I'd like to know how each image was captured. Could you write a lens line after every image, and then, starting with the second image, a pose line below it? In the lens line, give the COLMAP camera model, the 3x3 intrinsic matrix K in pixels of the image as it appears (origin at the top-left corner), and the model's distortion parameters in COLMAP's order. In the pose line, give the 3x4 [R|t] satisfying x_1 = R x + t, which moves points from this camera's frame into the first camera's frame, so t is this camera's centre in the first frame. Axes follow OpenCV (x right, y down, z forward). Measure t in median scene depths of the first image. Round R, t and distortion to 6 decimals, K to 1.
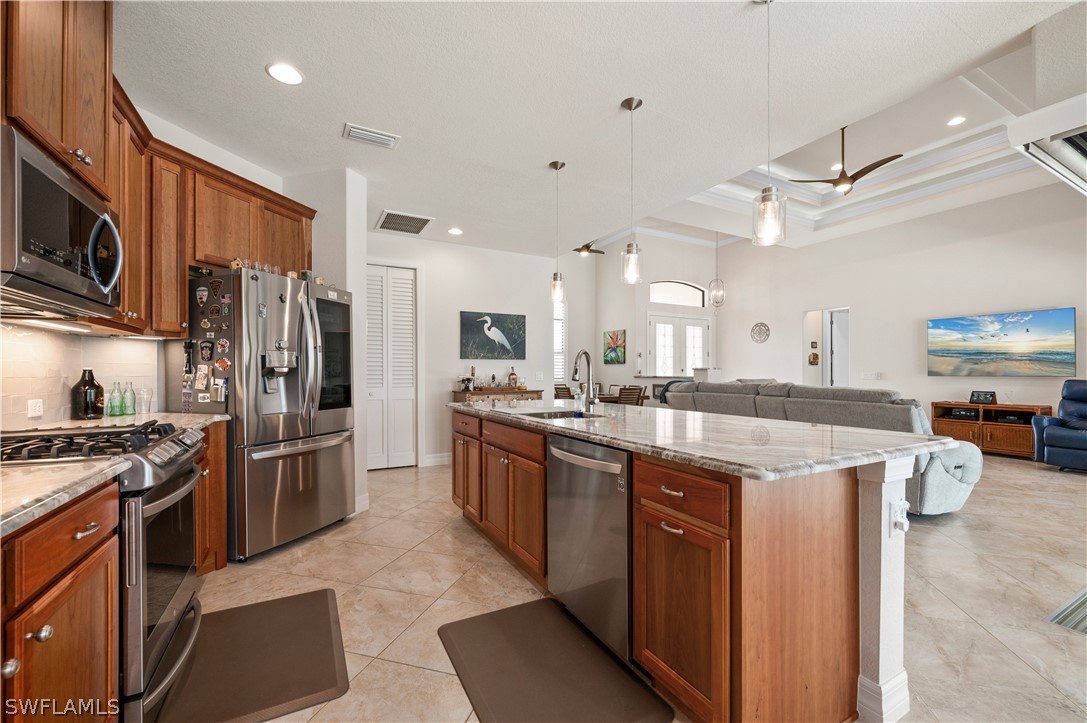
lens RADIAL K [[445.8, 0, 543.2], [0, 445.8, 372.1], [0, 0, 1]] dist [-0.001012, 0.000297]
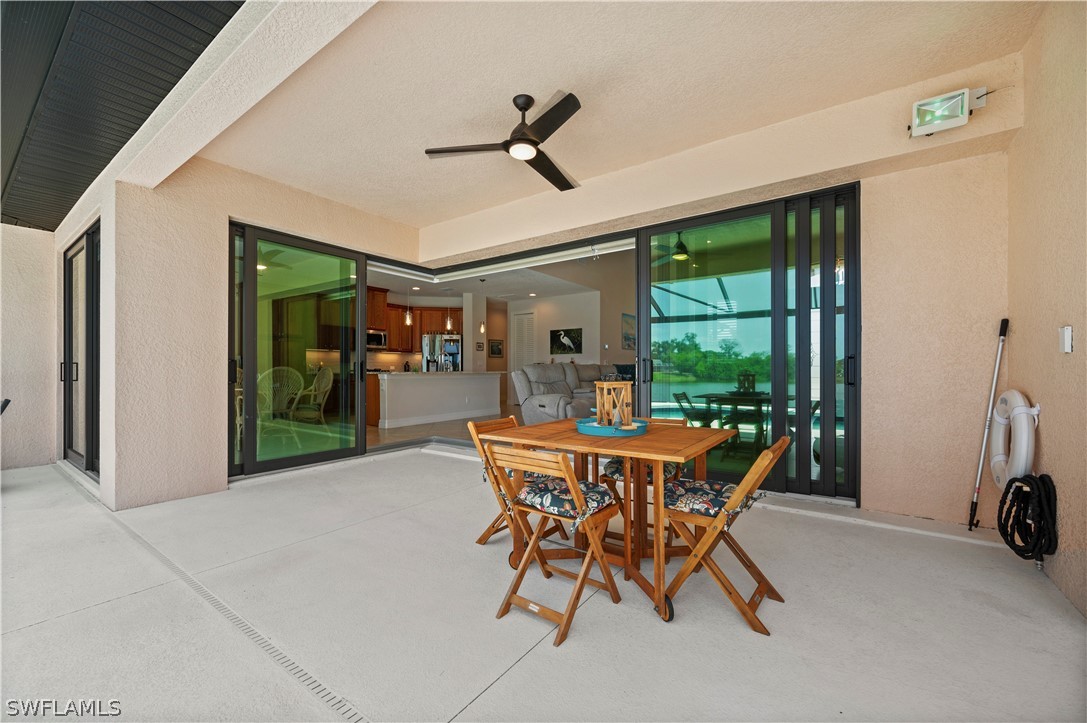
lens RADIAL K [[431.7, 0, 542.6], [0, 431.7, 367.6], [0, 0, 1]] dist [0.006816, -0.000216]
pose [[0.427905, -0.004285, -0.903814, 3.002542], [-0.000574, 0.999987, -0.005013, 0.075453], [0.903824, 0.002664, 0.427897, 0.294601]]
